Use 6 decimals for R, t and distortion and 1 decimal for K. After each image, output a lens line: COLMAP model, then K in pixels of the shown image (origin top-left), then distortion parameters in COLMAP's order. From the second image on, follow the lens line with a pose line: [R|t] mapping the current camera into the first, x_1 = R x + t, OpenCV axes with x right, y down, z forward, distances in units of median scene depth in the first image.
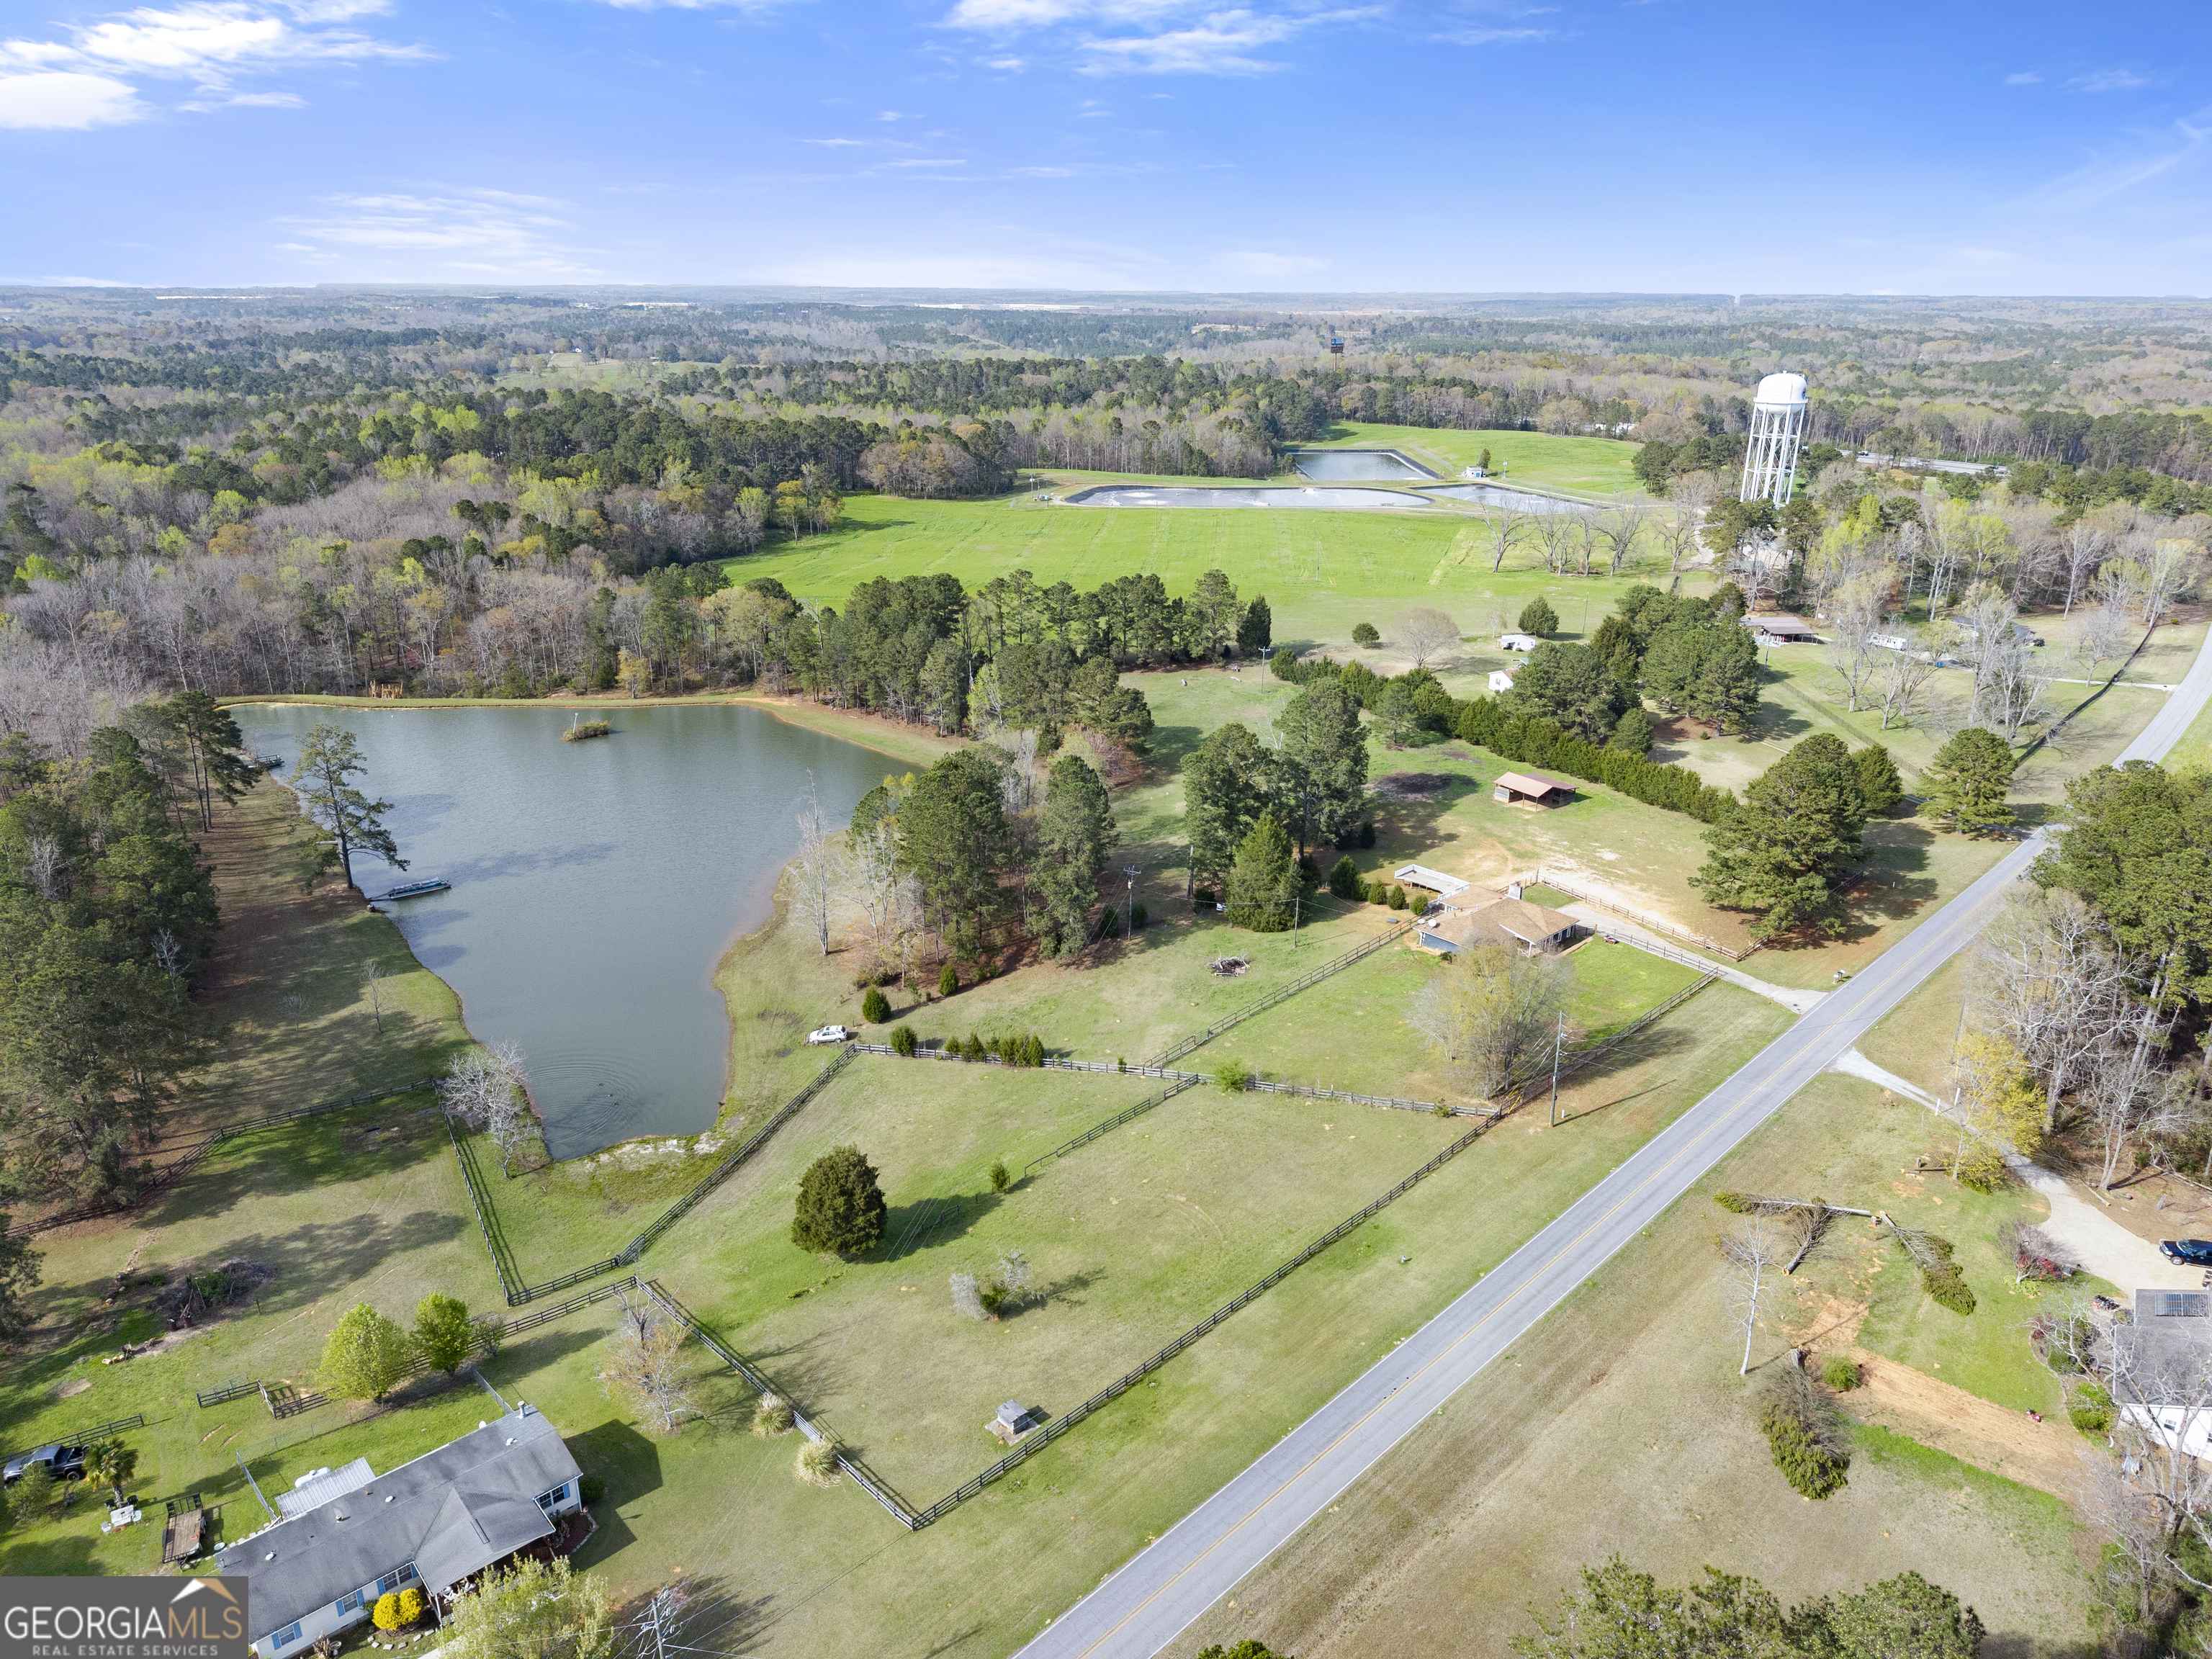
lens RADIAL K [[1504.0, 0, 1106.0], [0, 1504.0, 829.5], [0, 0, 1]] dist [0.006934, -0.004164]
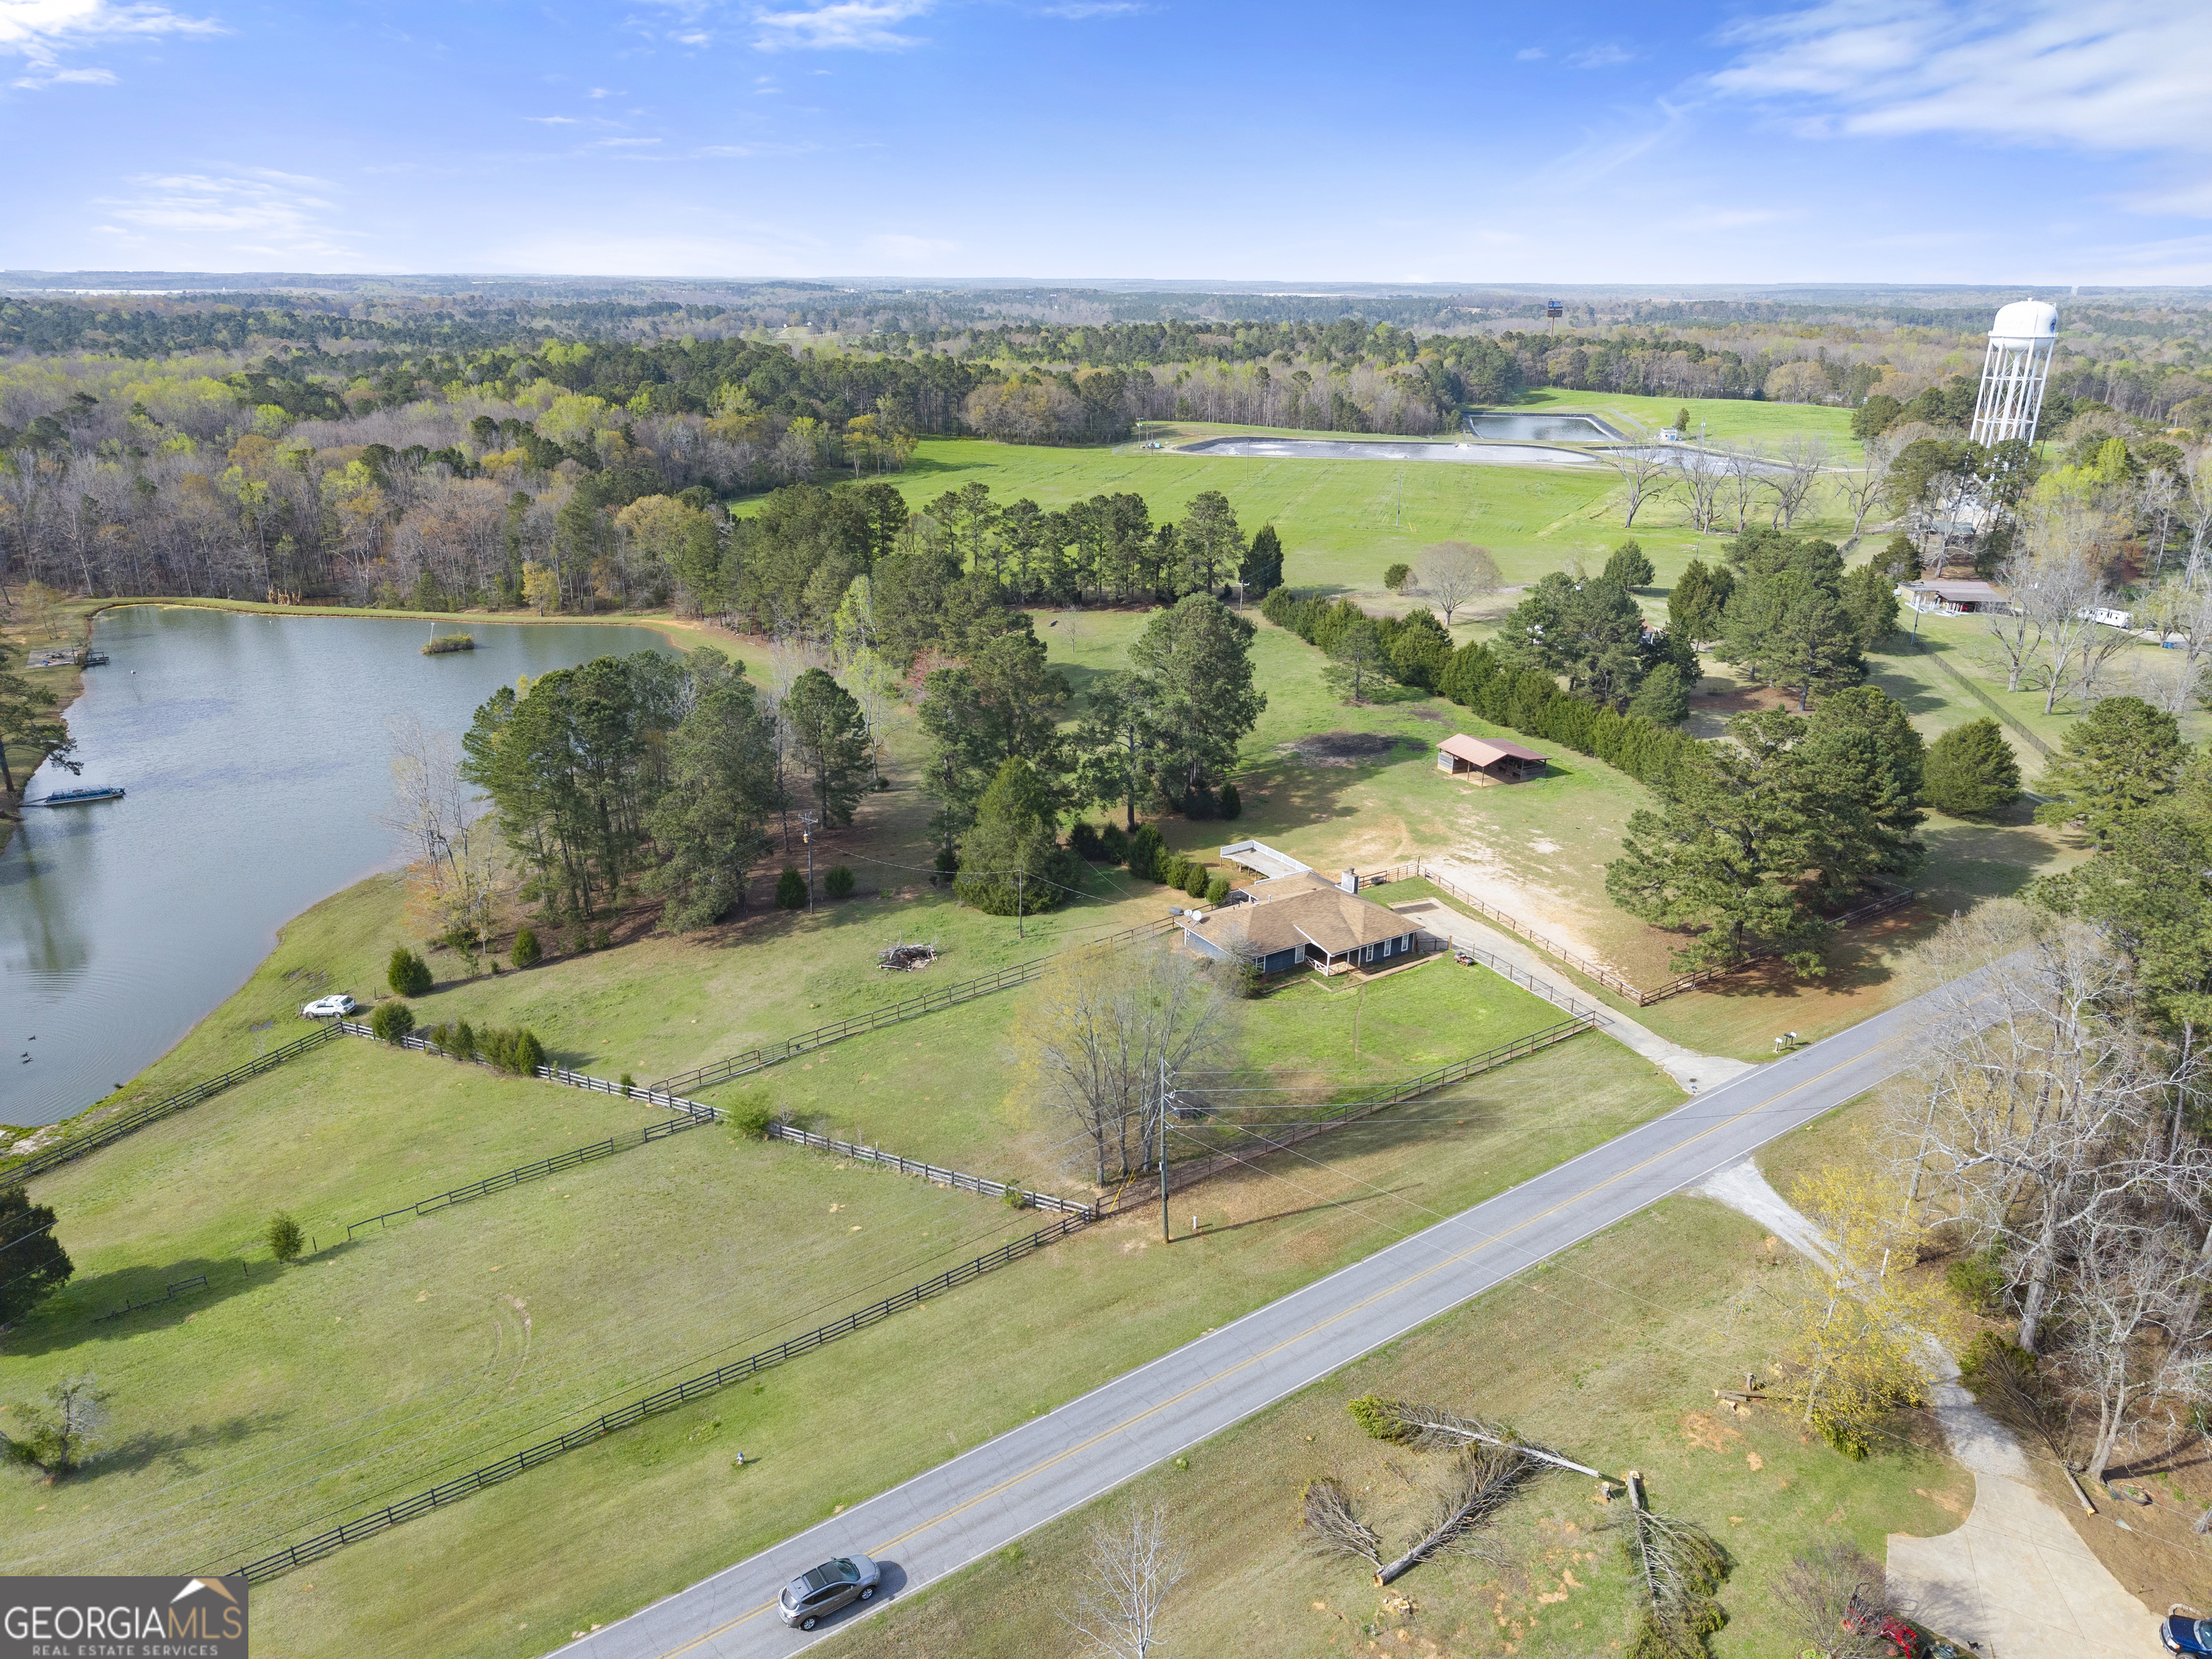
lens RADIAL K [[1518.7, 0, 1106.0], [0, 1518.7, 829.5], [0, 0, 1]] dist [0.001116, 0.003821]
pose [[0.985699, 0.060842, -0.157145, 0.186002], [-0.060653, 0.998141, 0.006005, 0.013356], [0.157219, 0.003612, 0.987557, 0.197641]]
